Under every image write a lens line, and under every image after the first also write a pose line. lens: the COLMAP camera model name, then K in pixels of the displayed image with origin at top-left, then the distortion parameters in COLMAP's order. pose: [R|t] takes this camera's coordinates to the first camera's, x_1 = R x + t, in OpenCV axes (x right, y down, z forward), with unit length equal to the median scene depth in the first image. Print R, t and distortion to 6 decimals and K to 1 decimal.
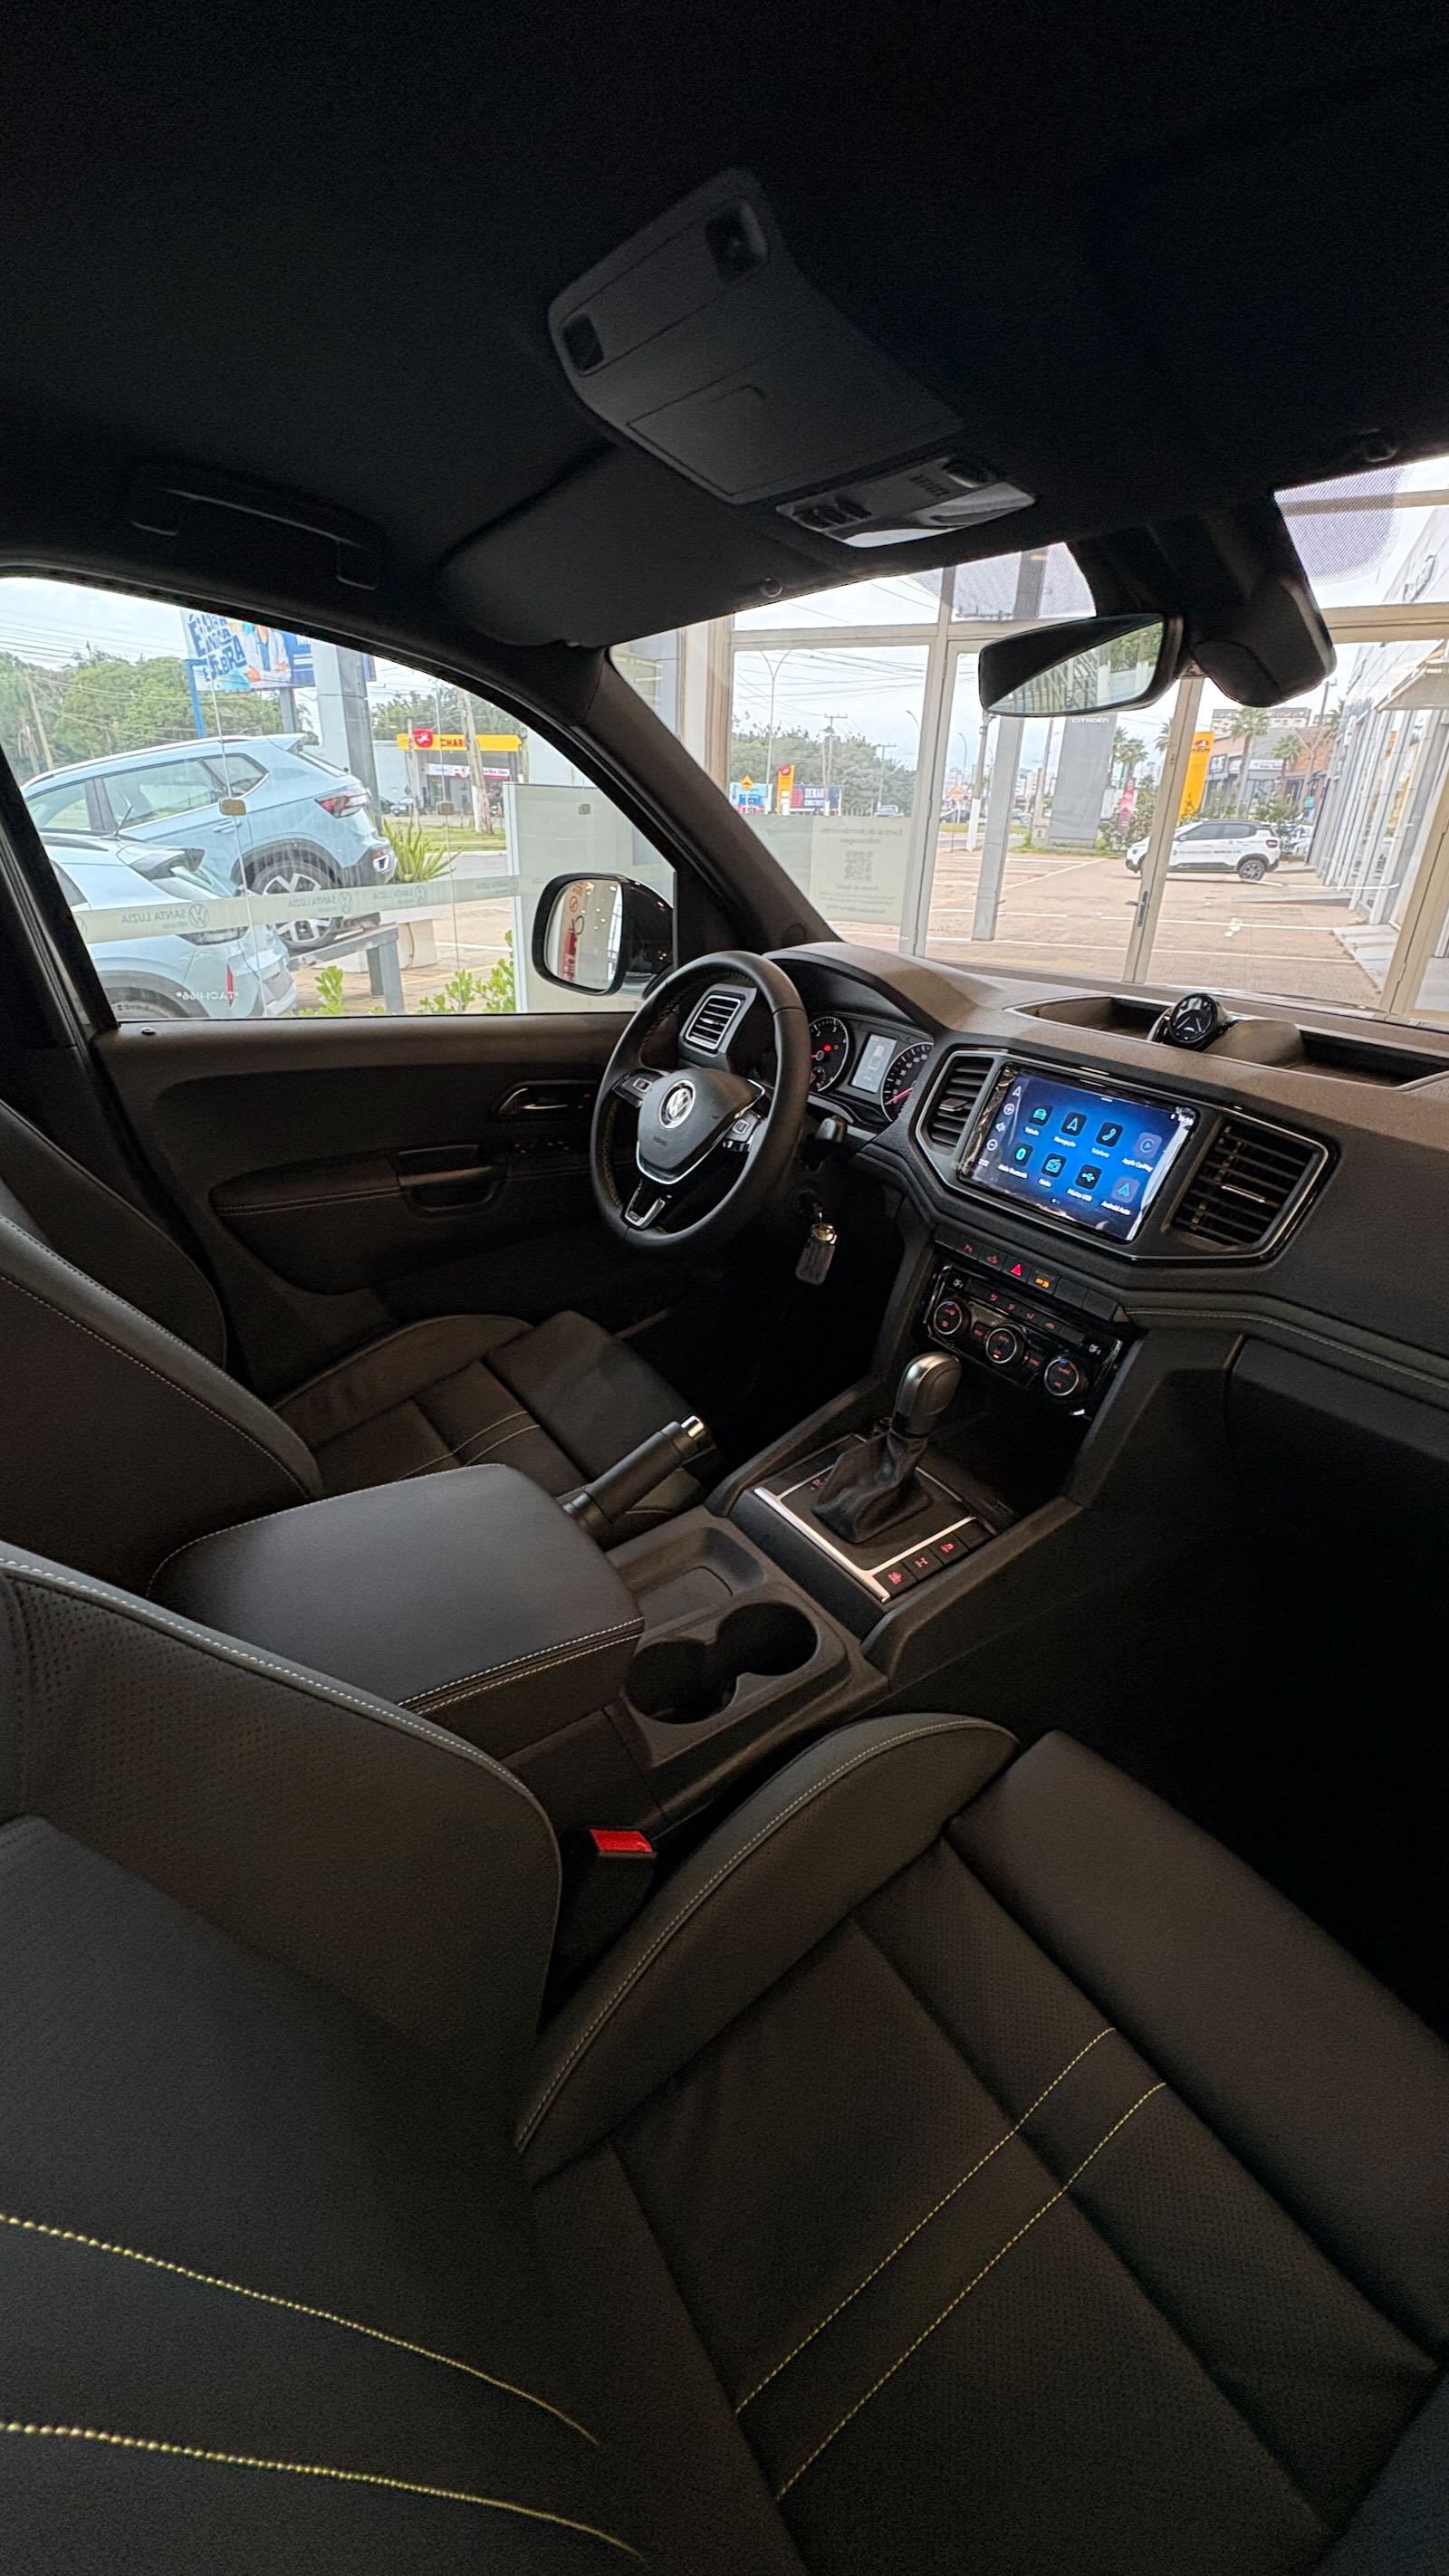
lens RADIAL K [[1015.5, 0, 727.1], [0, 1015.5, 1290.5], [0, 0, 1]] dist [-0.001027, 0.000008]
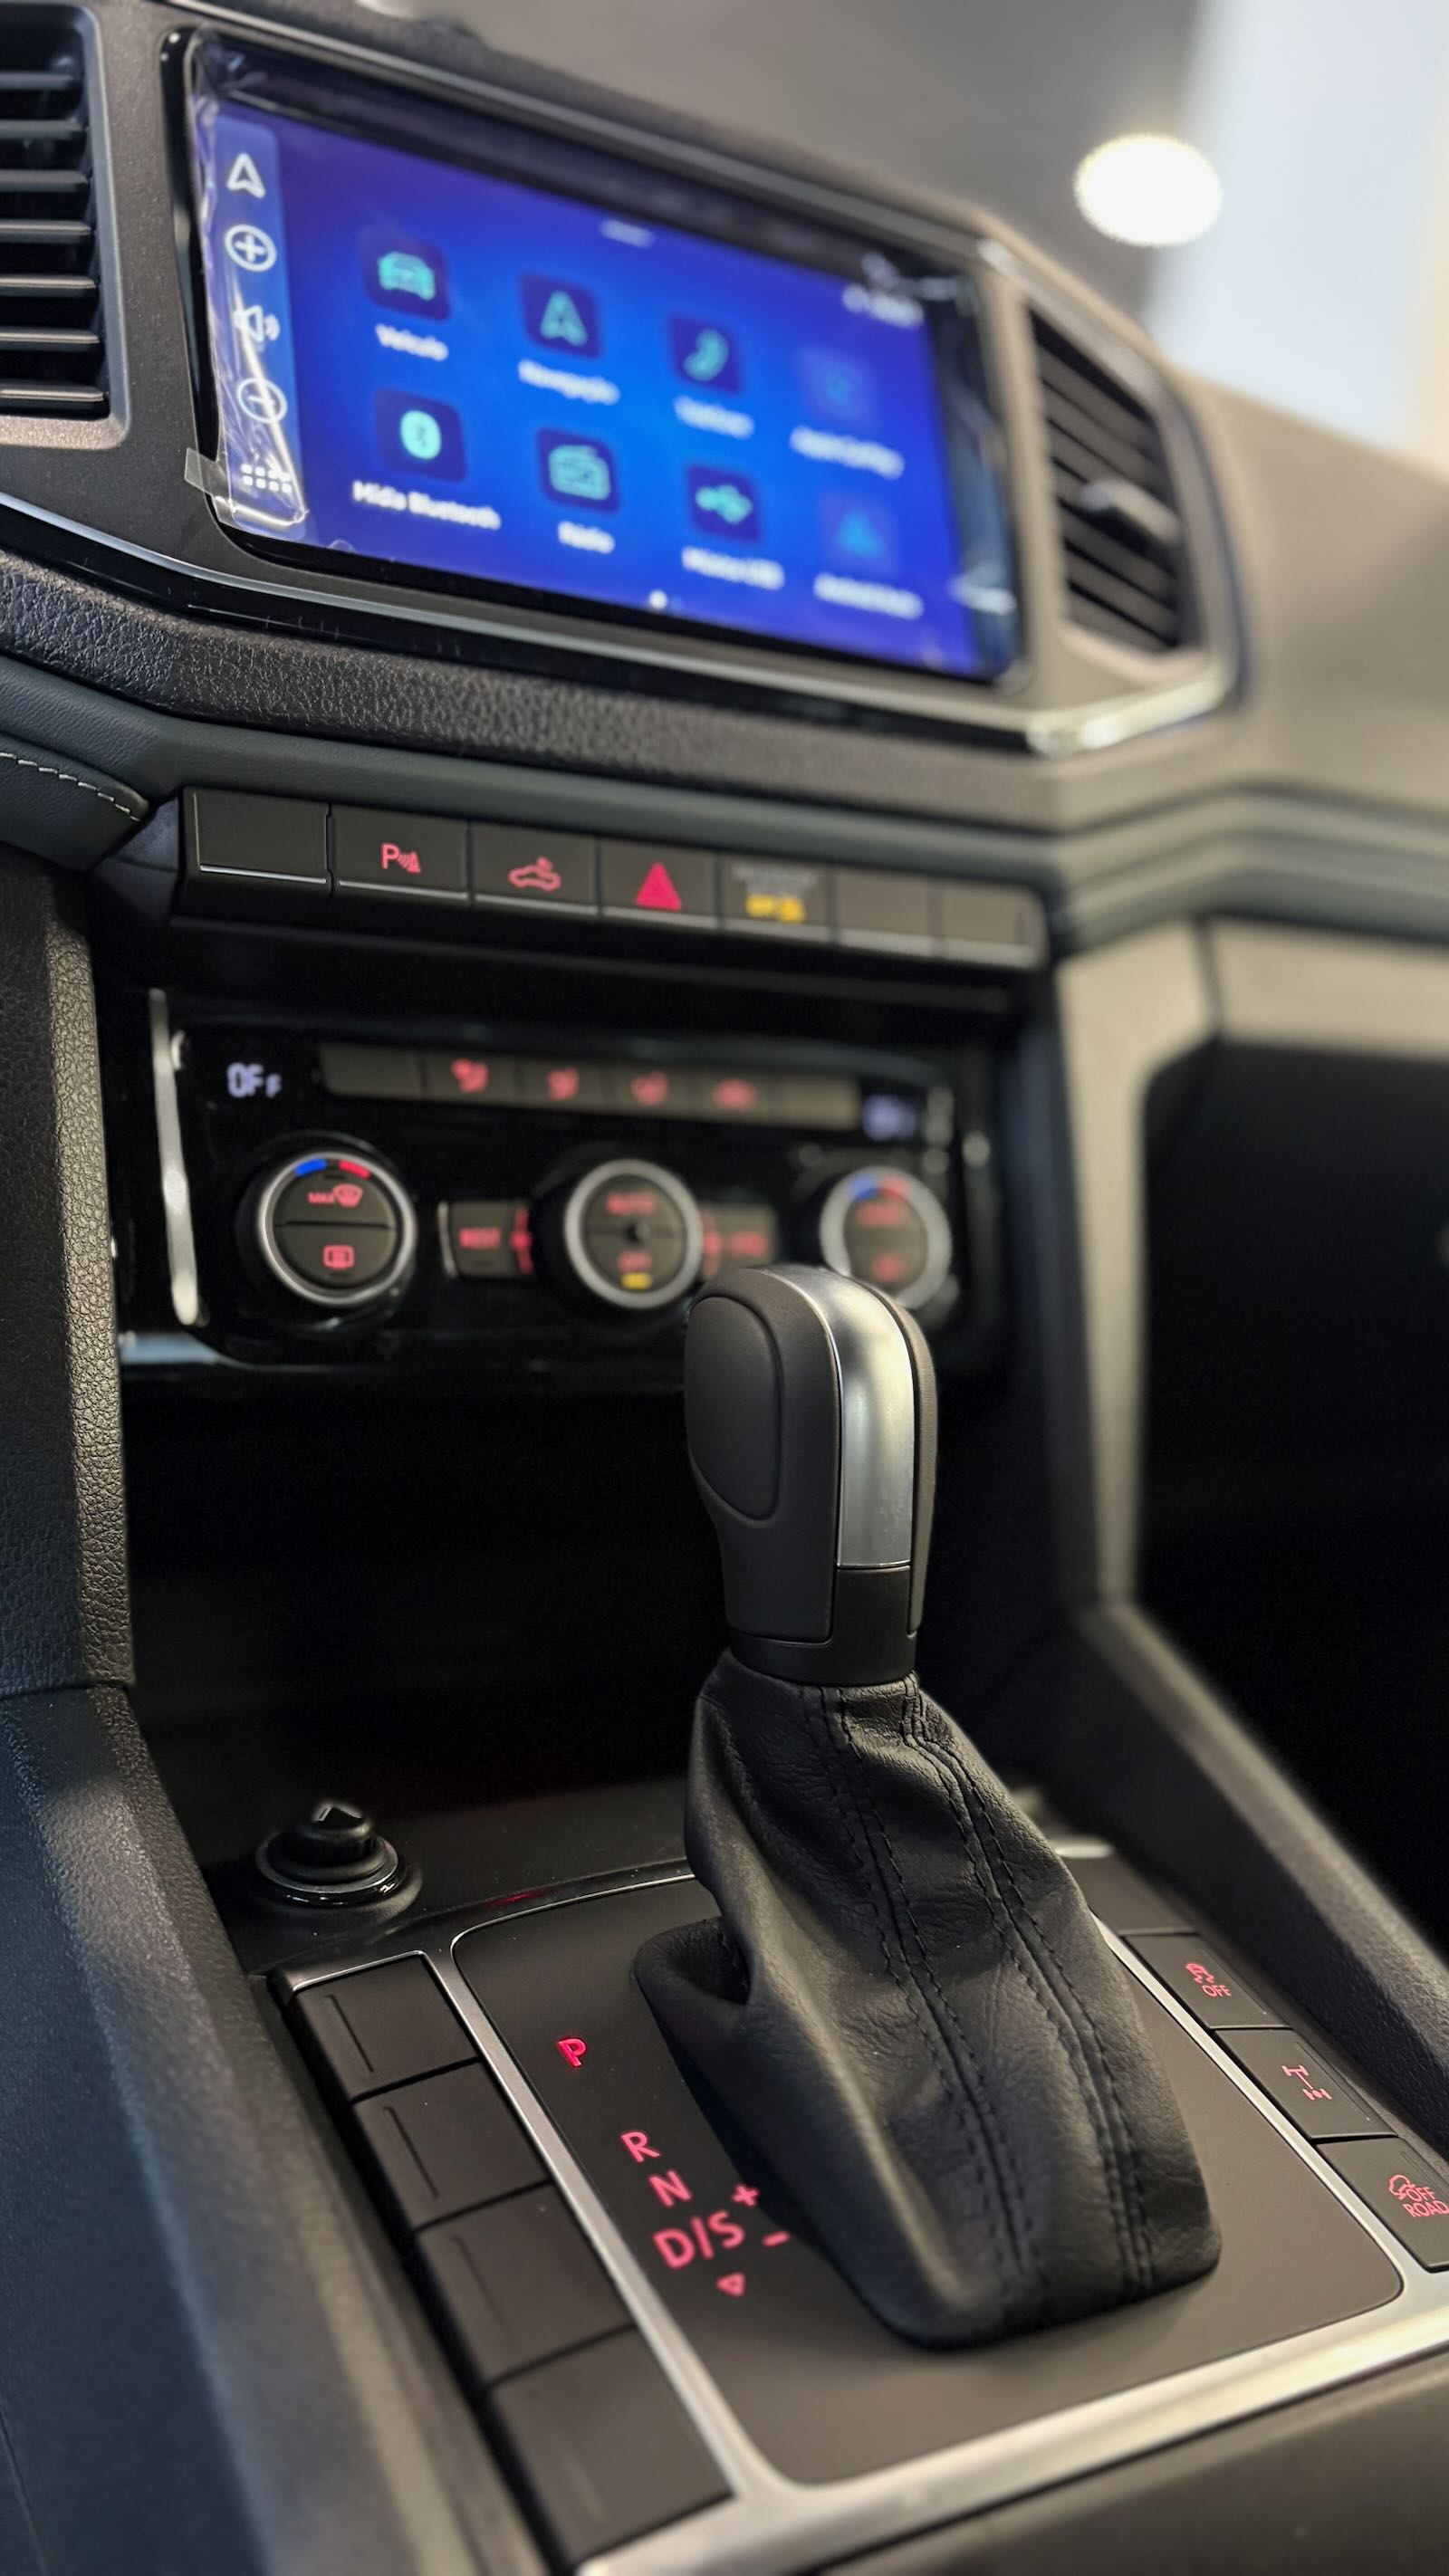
lens RADIAL K [[1953.0, 0, 695.7], [0, 1953.0, 1301.6], [0, 0, 1]] dist [0.016828, -0.001147]
pose [[0.126633, -0.215583, 0.968240, -0.172855], [0.311398, 0.935393, 0.167543, -0.003393], [-0.941804, 0.280291, 0.185584, 0.869265]]
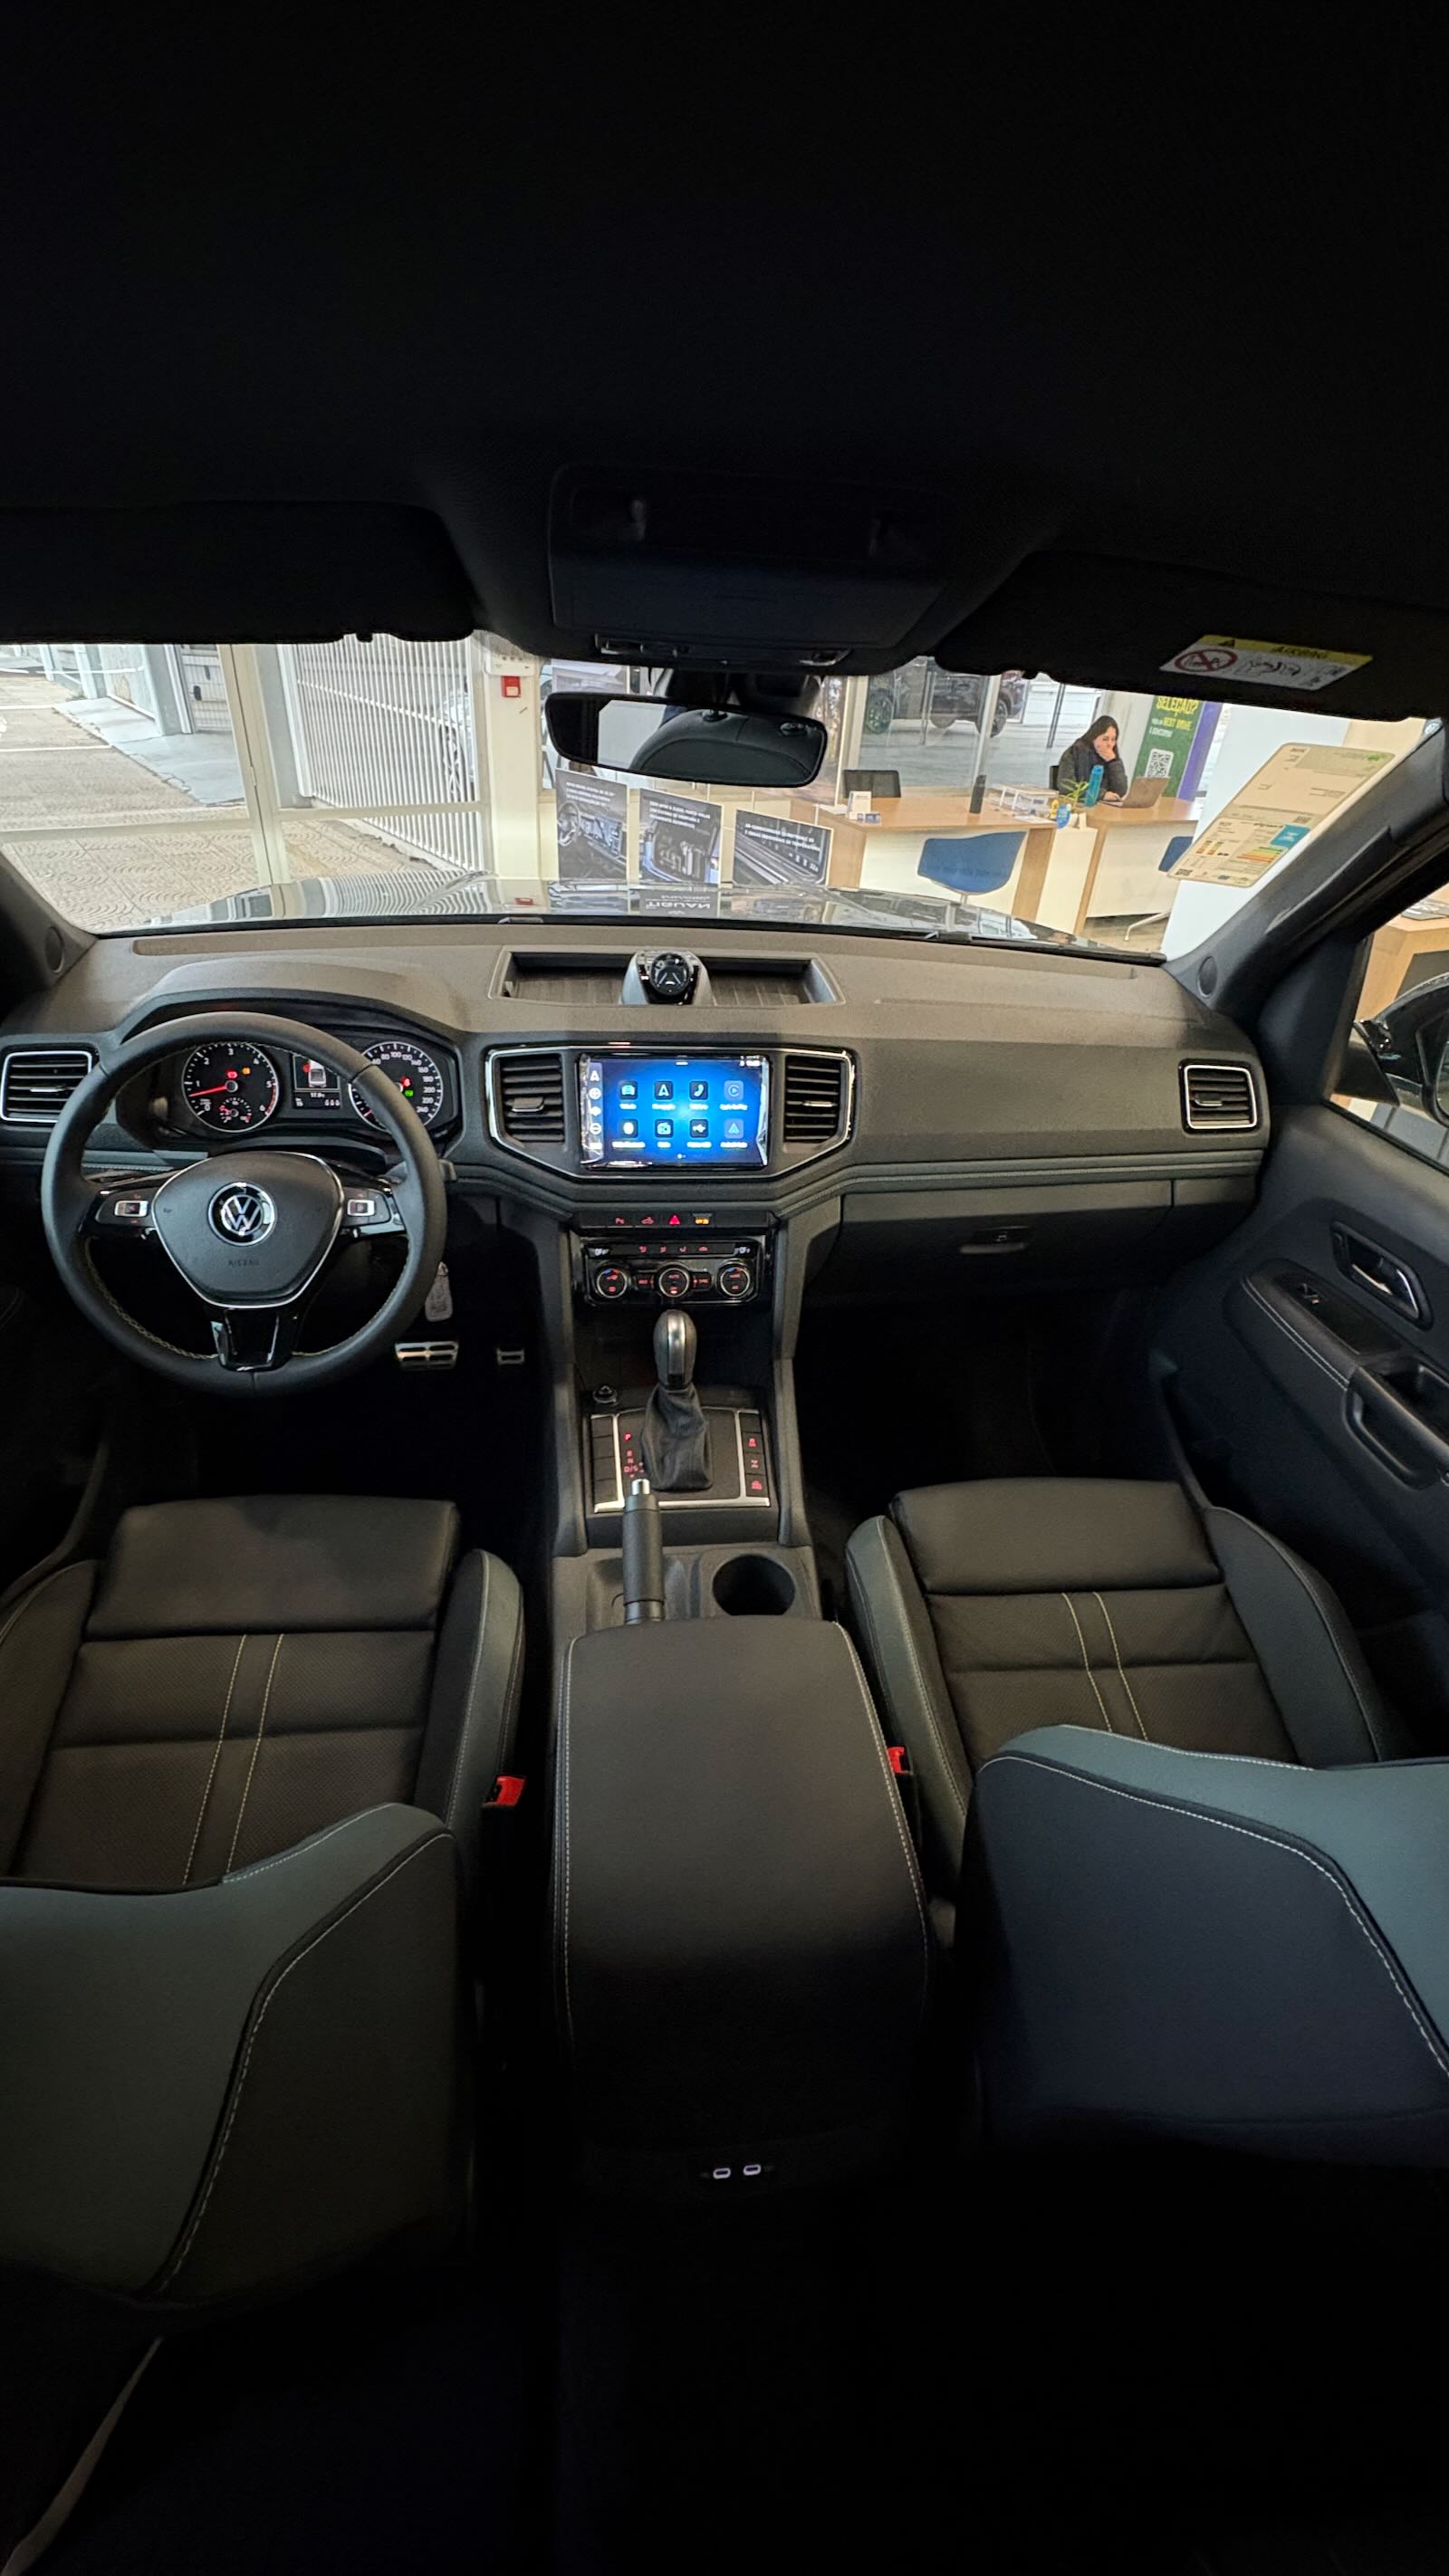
lens RADIAL K [[1013.4, 0, 724.5], [0, 1013.4, 1288.0], [0, 0, 1]] dist [-0.003458, -0.000149]
pose [[0.478607, -0.482847, 0.733344, -0.555329], [0.335562, 0.872402, 0.355405, -0.330035], [-0.811377, 0.075983, 0.579563, 0.251862]]
